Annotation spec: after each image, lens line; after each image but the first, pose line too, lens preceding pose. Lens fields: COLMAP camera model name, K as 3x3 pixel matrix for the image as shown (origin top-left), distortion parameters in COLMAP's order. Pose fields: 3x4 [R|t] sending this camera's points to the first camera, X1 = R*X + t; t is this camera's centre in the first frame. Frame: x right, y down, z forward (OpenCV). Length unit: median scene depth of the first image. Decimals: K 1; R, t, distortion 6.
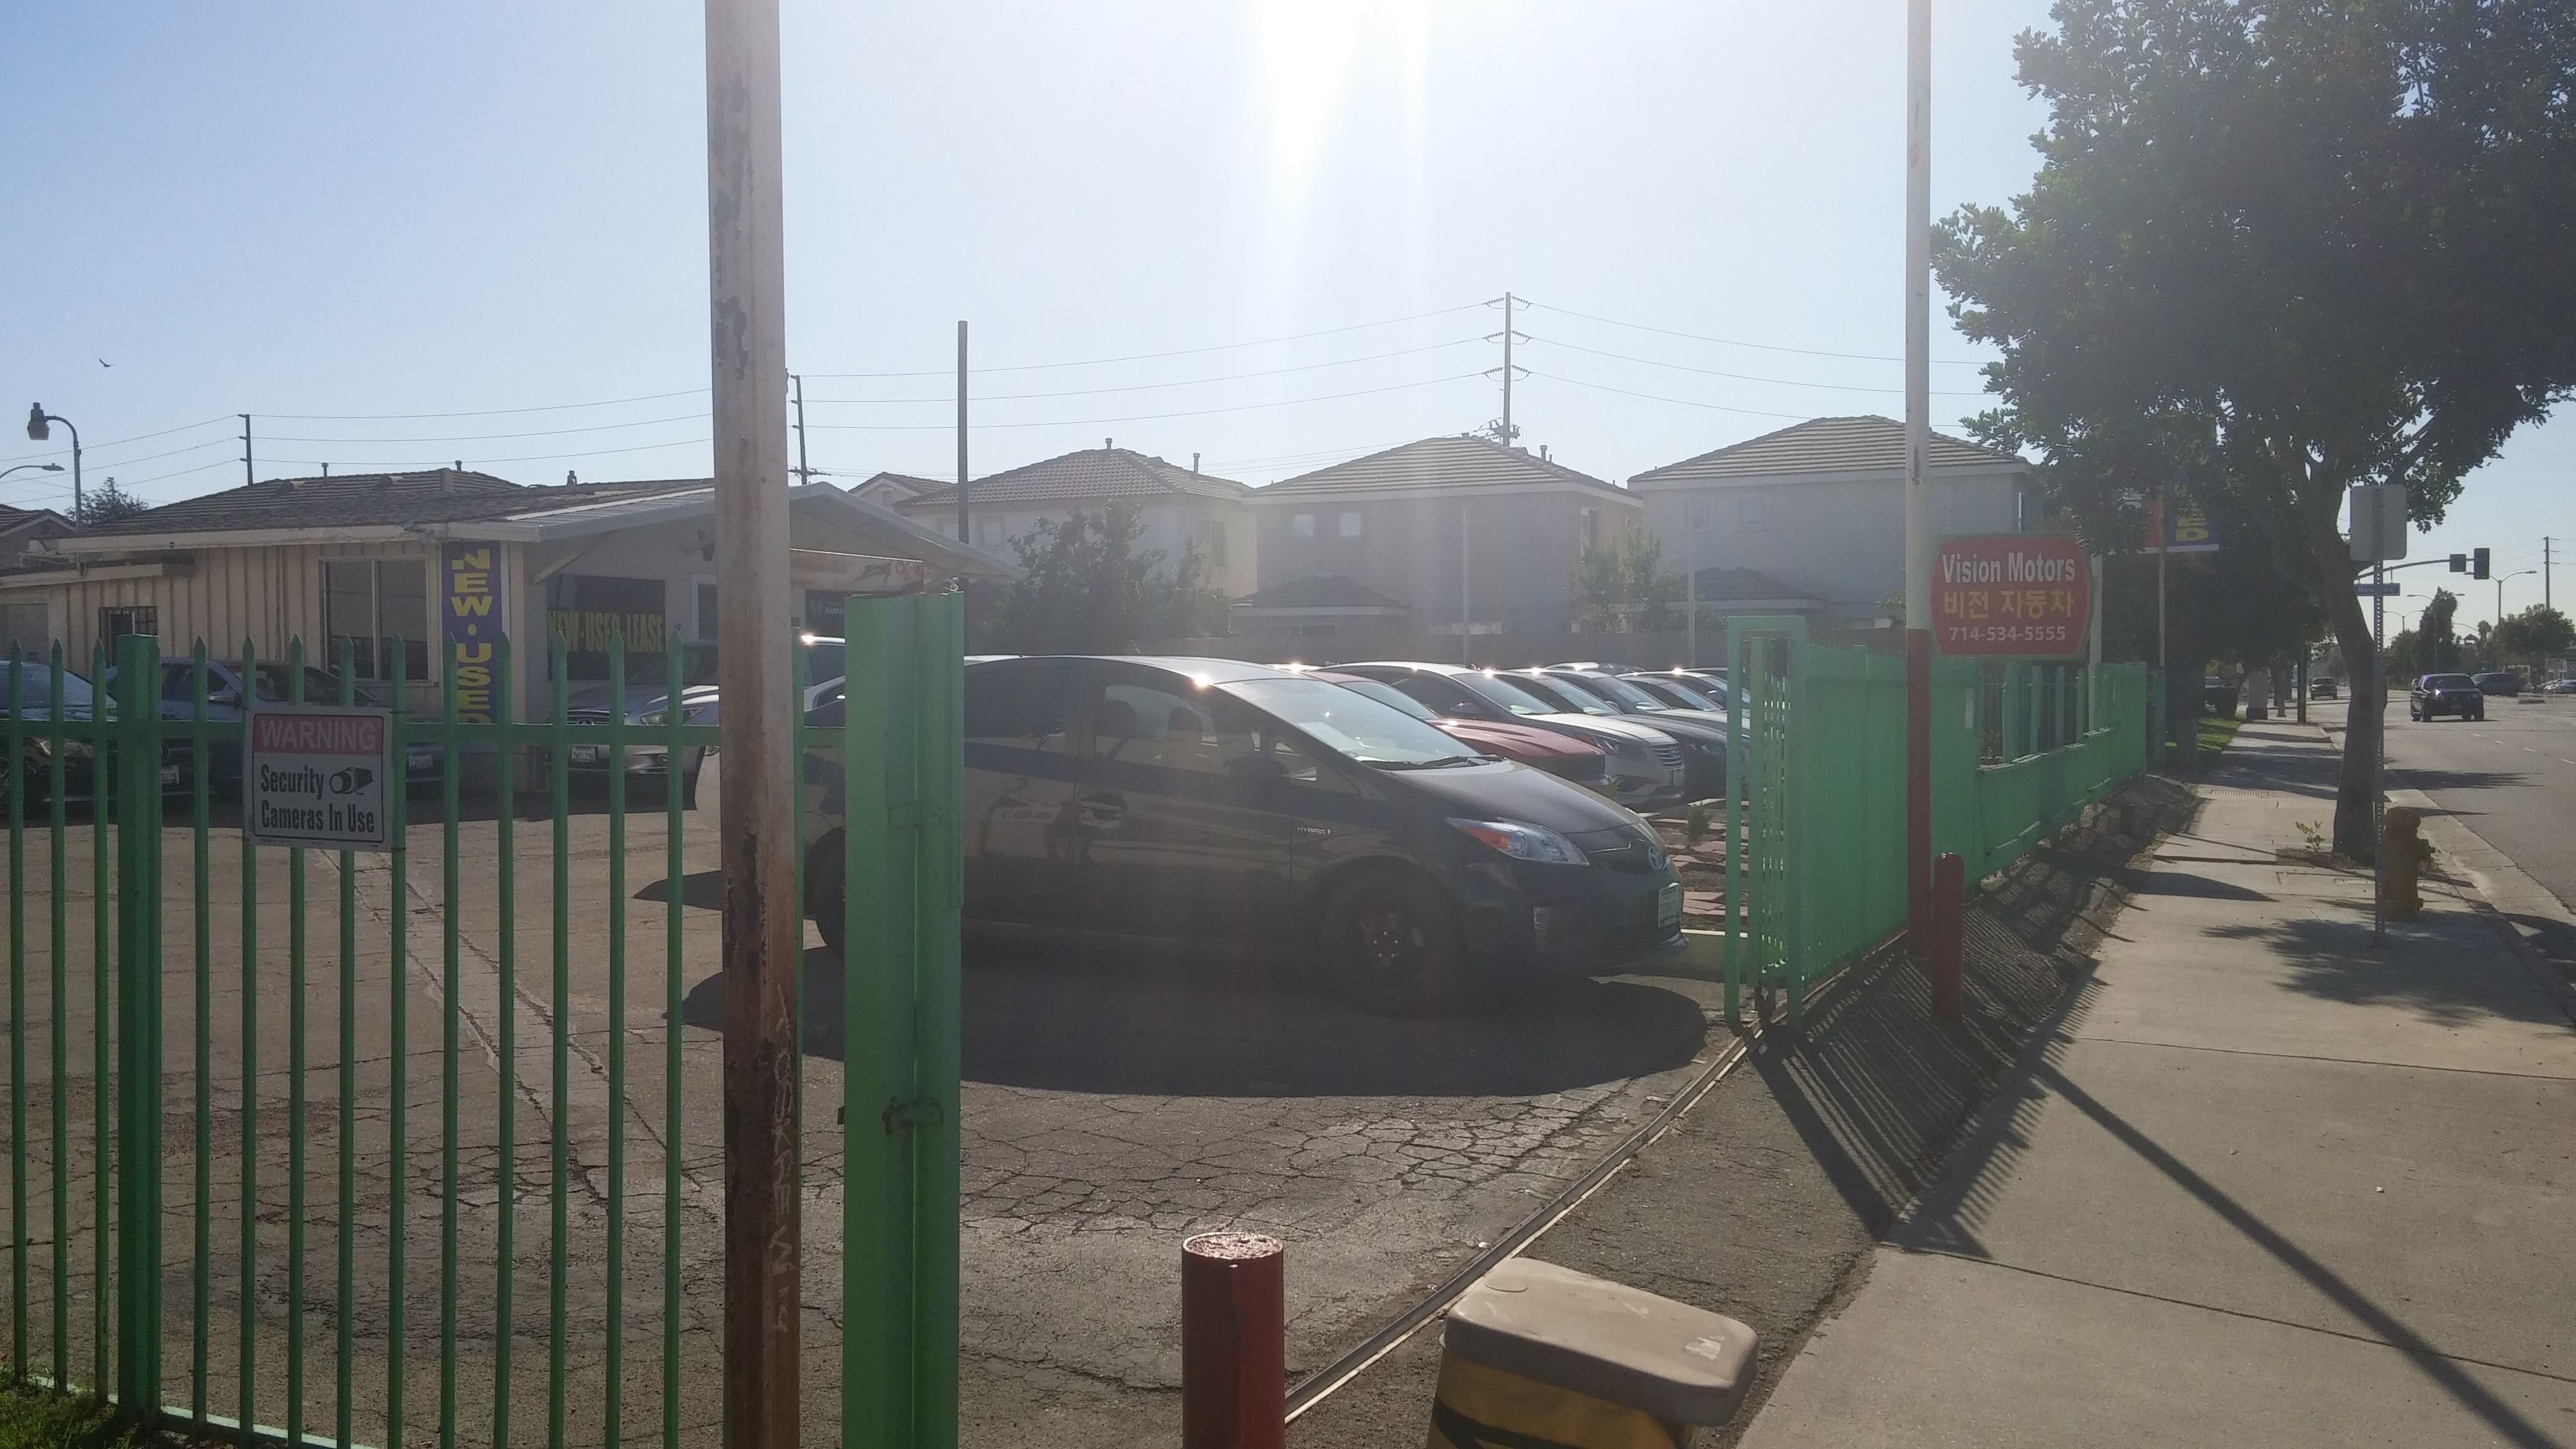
lens RADIAL K [[2184.3, 0, 1266.5], [0, 2184.3, 760.4], [0, 0, 1]] dist [0.081493, -0.097752]
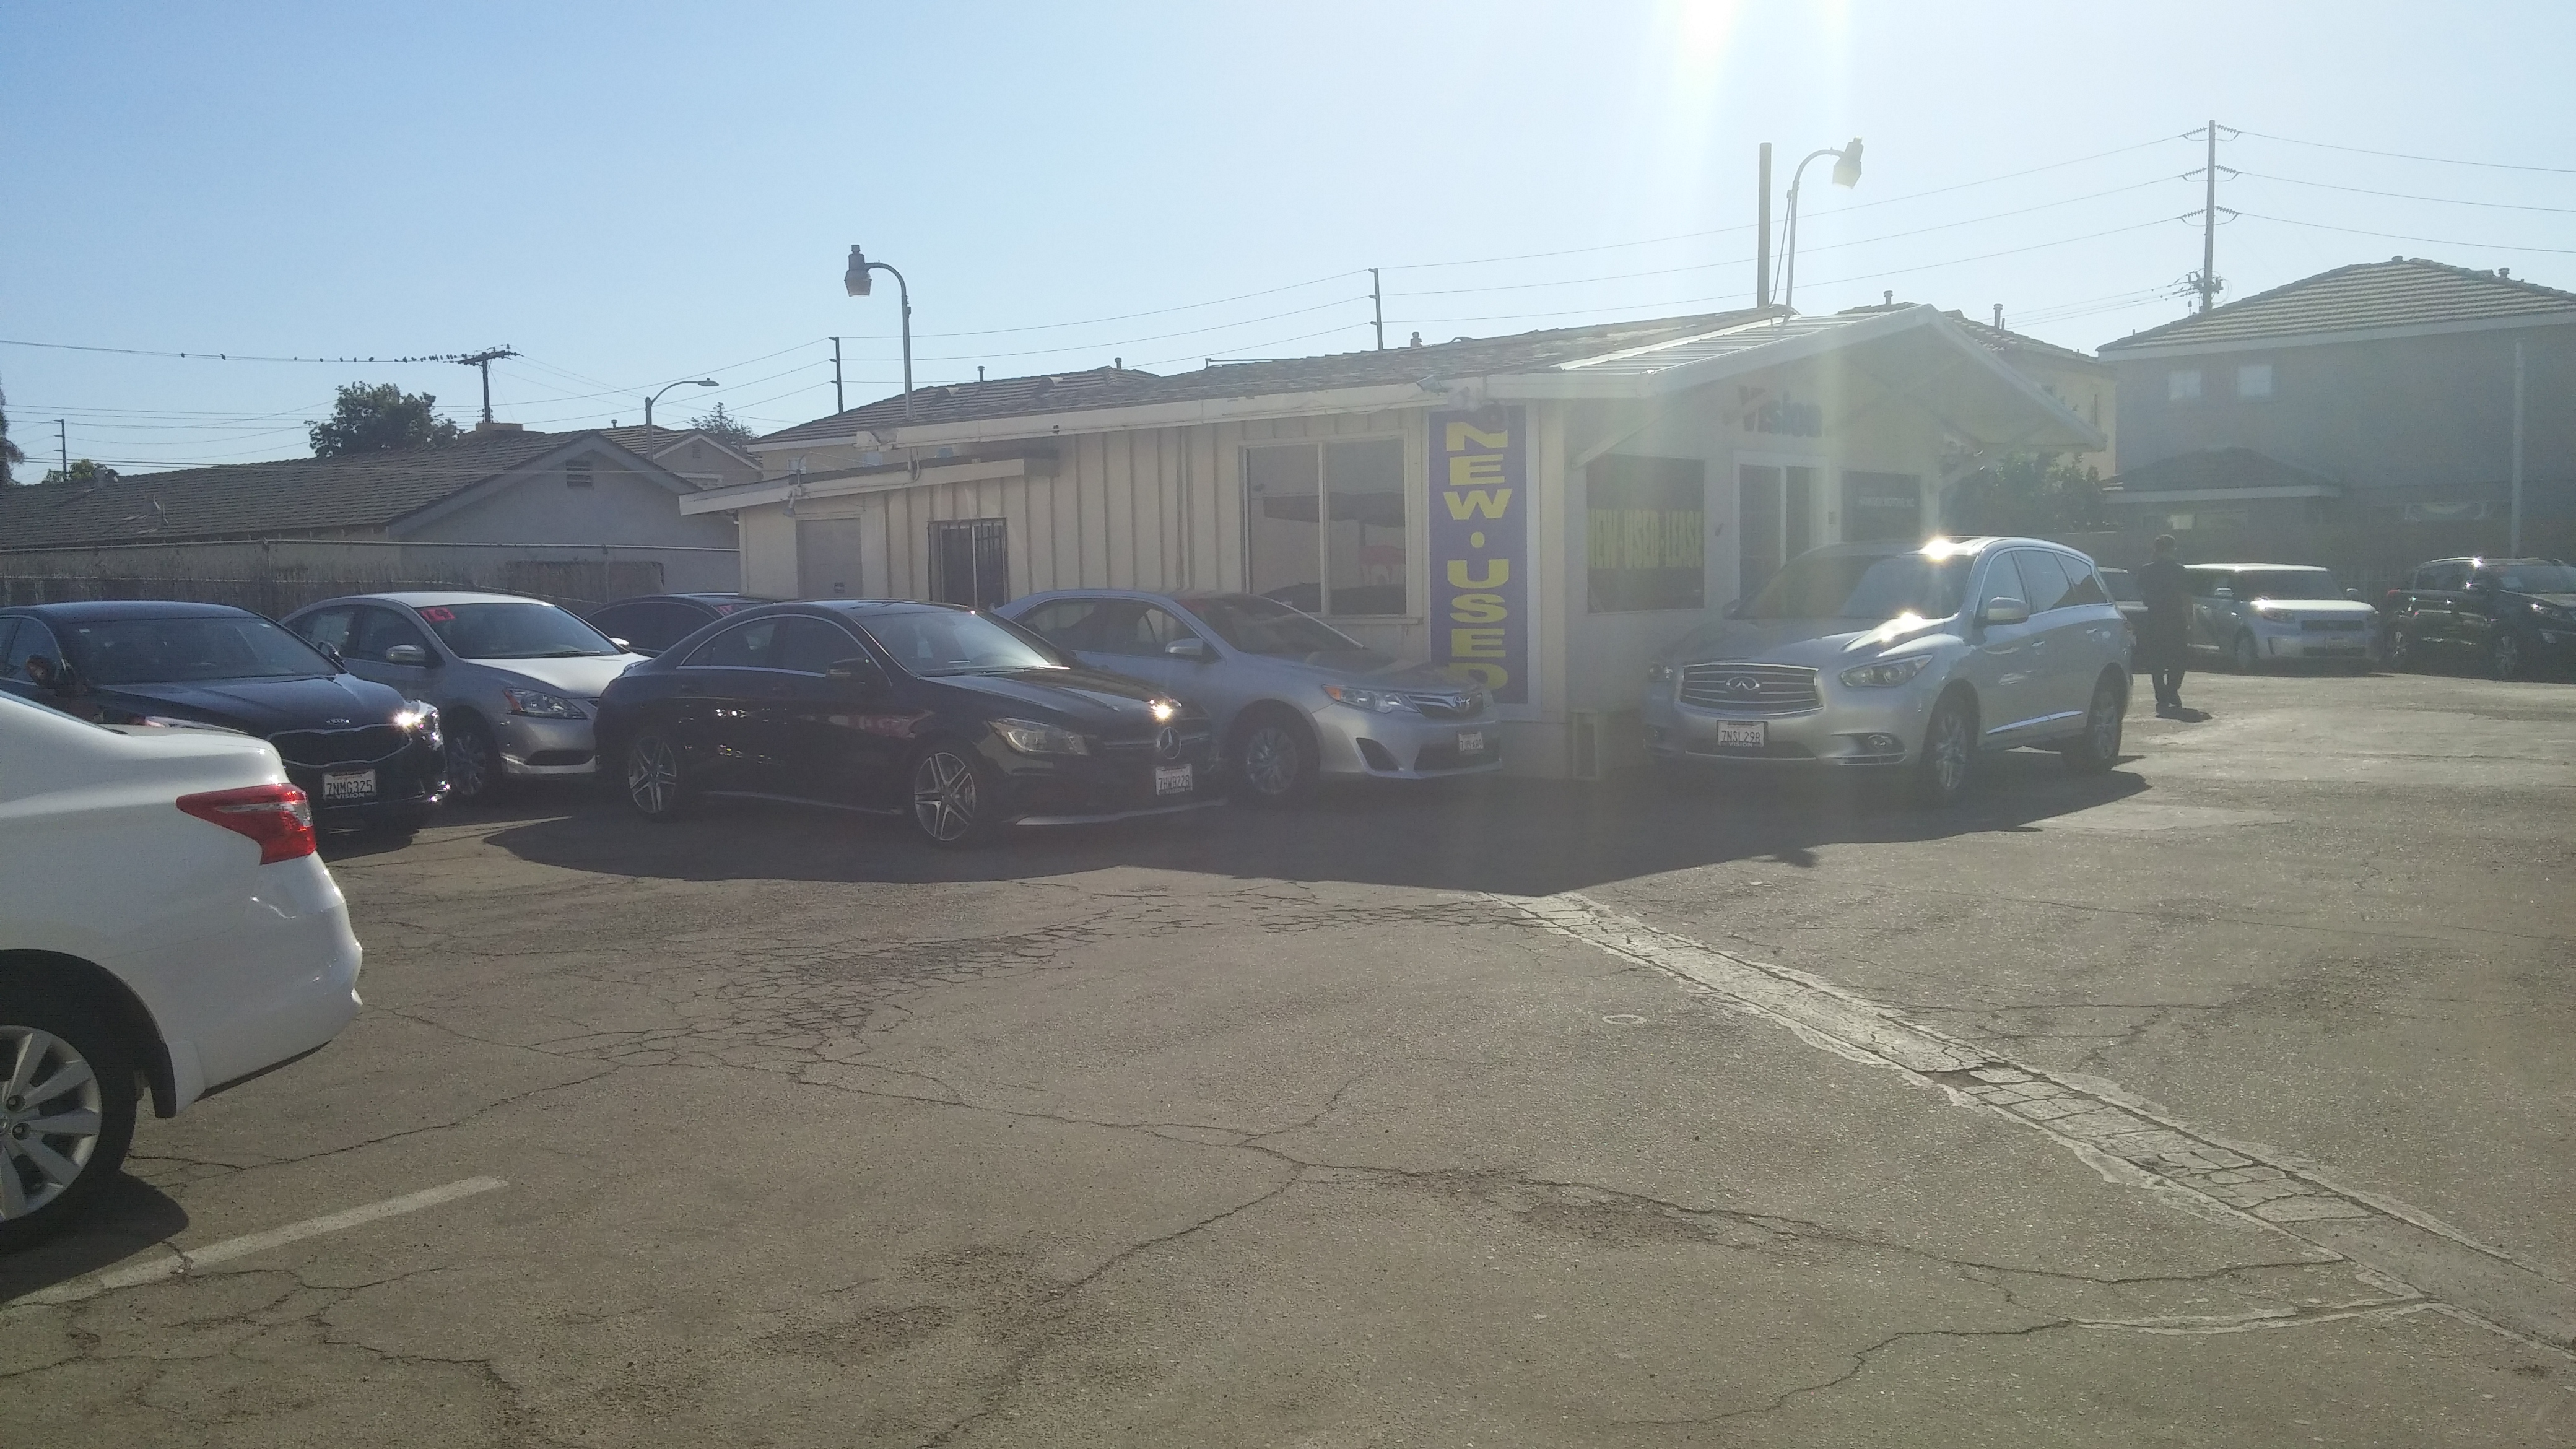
lens RADIAL K [[2184.3, 0, 1266.5], [0, 2184.3, 760.4], [0, 0, 1]] dist [0.081493, -0.097752]
pose [[0.975016, 0.002160, -0.222124, -0.255768], [0.007506, 0.999061, 0.042663, -0.019325], [0.222008, -0.043265, 0.974085, 0.306490]]
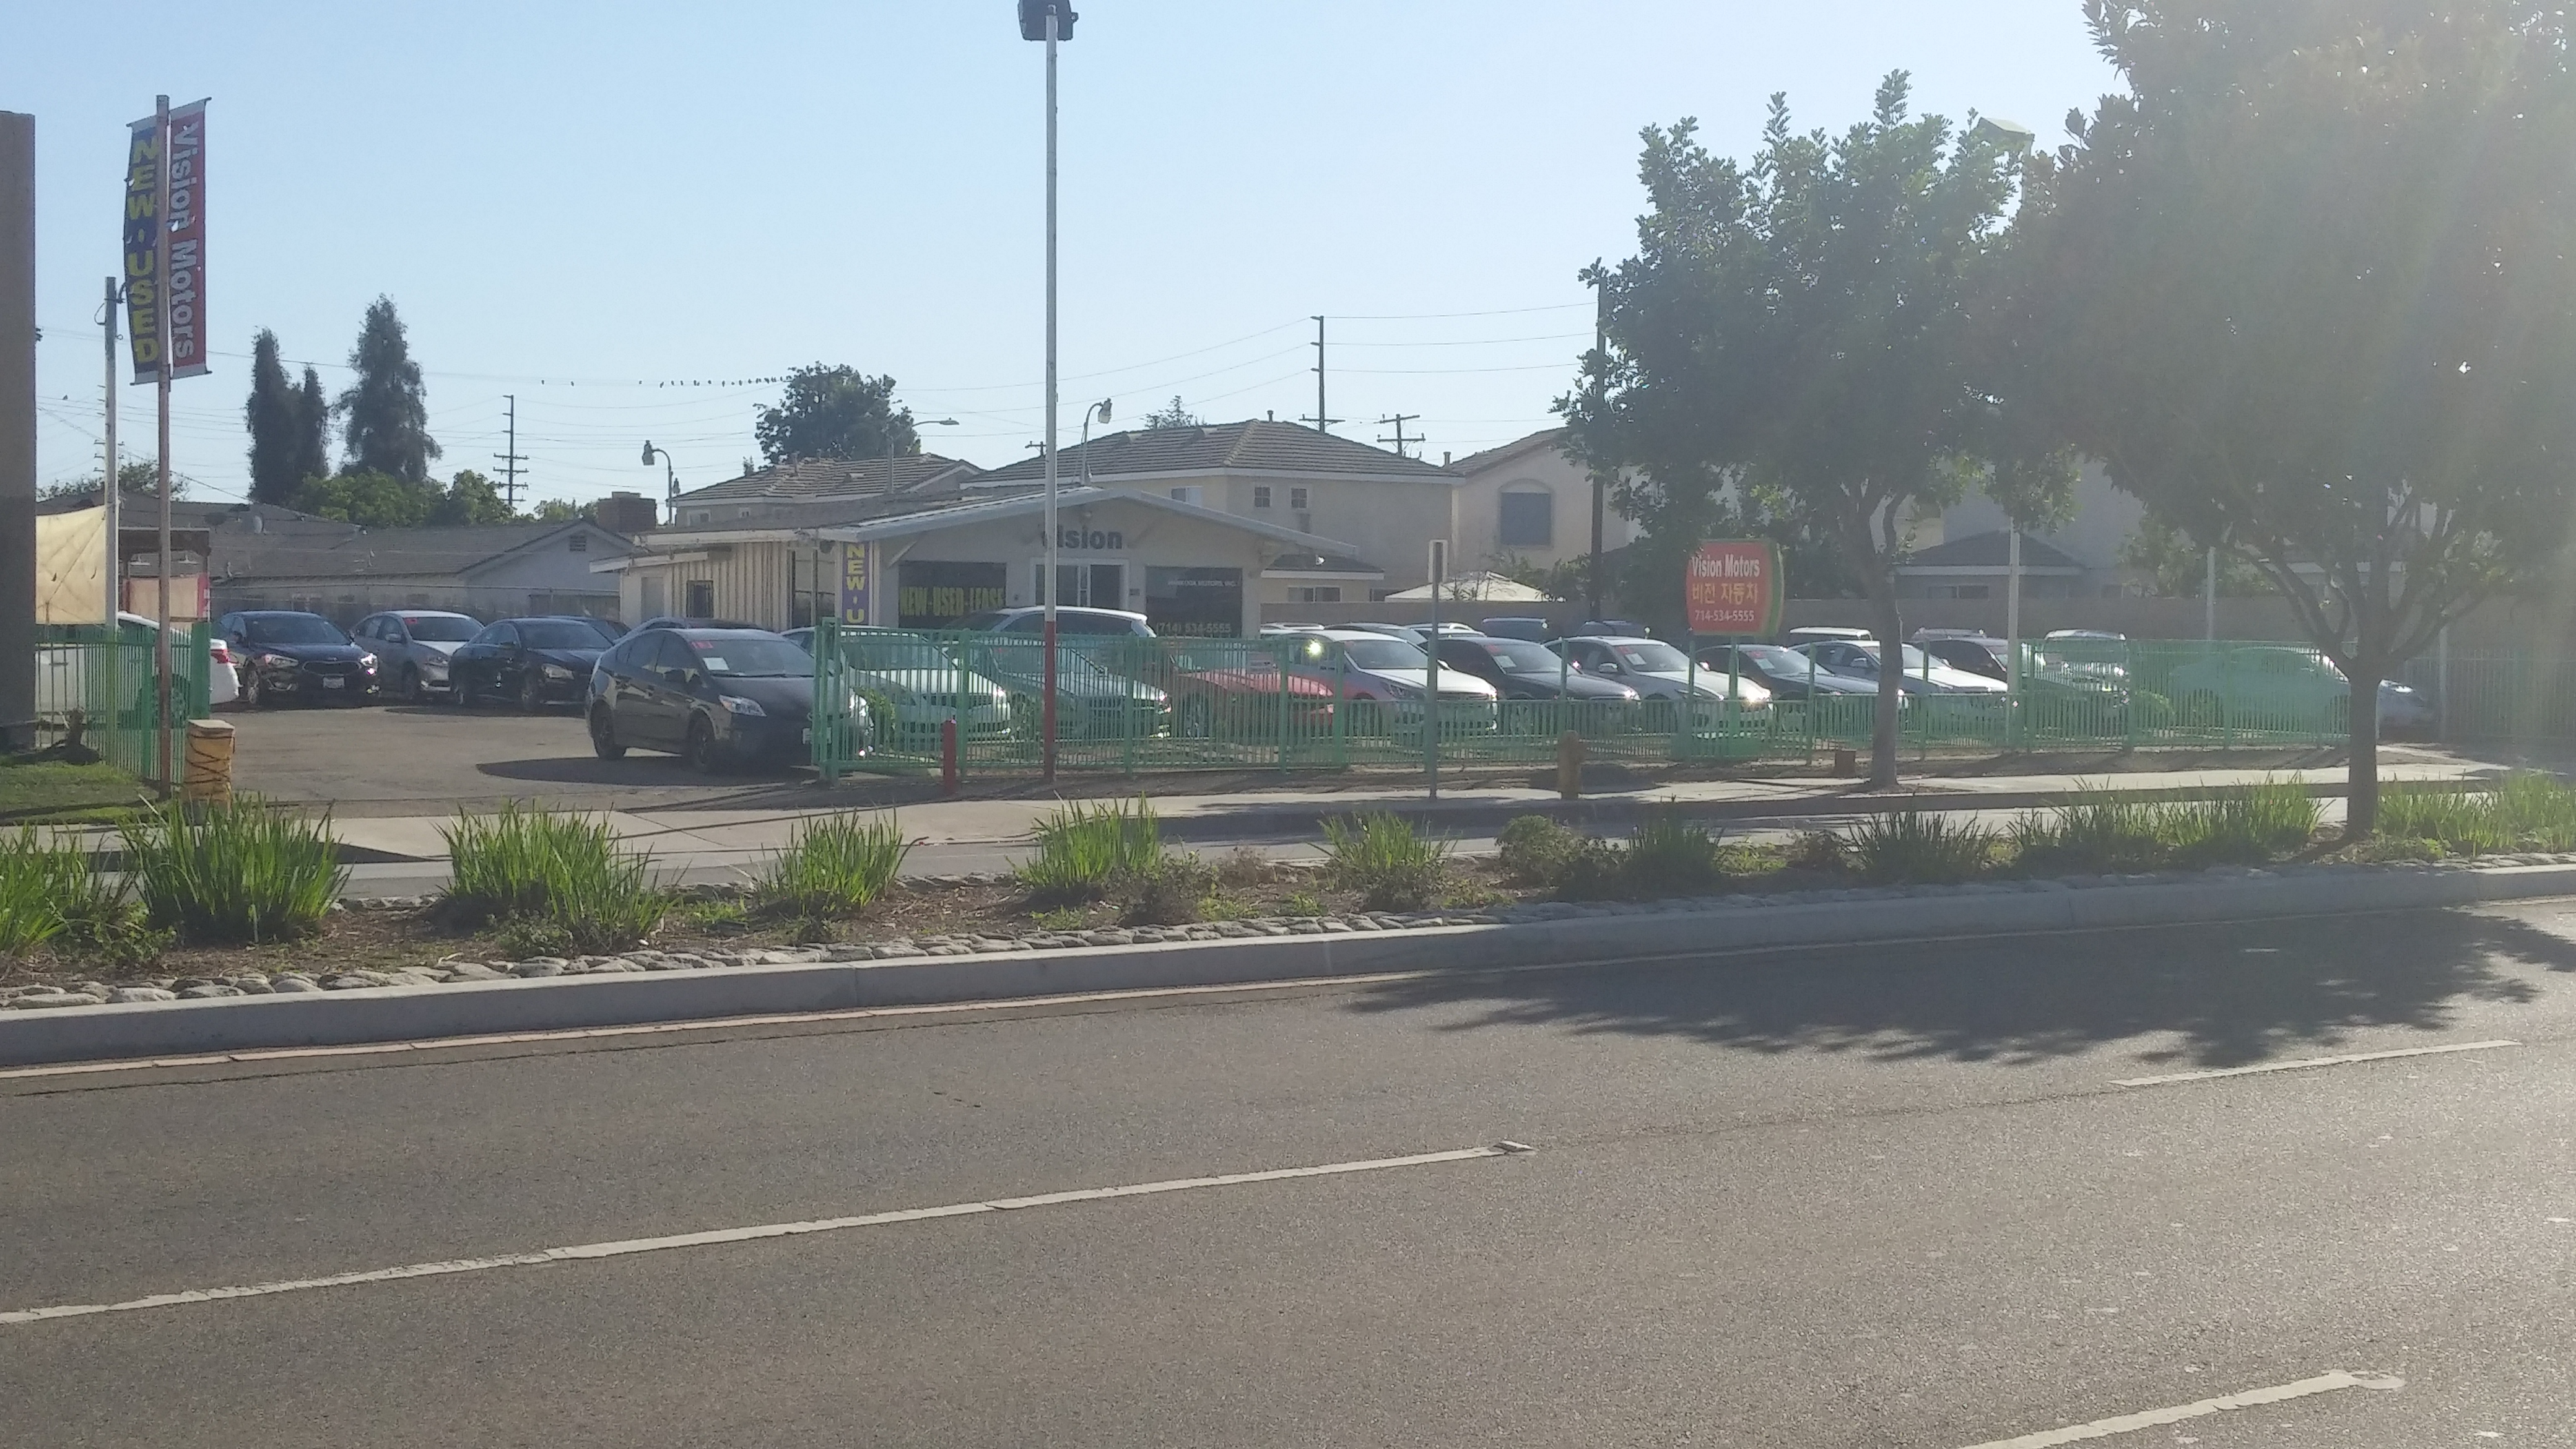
lens RADIAL K [[3305.7, 0, 1288.0], [0, 3305.7, 724.5], [0, 0, 1]] dist [0.155865, 0.001475]
pose [[0.876092, 0.026631, -0.481407, 0.865113], [-0.031198, 0.999512, -0.001485, 0.015251], [0.481133, 0.016320, 0.876496, -0.704334]]
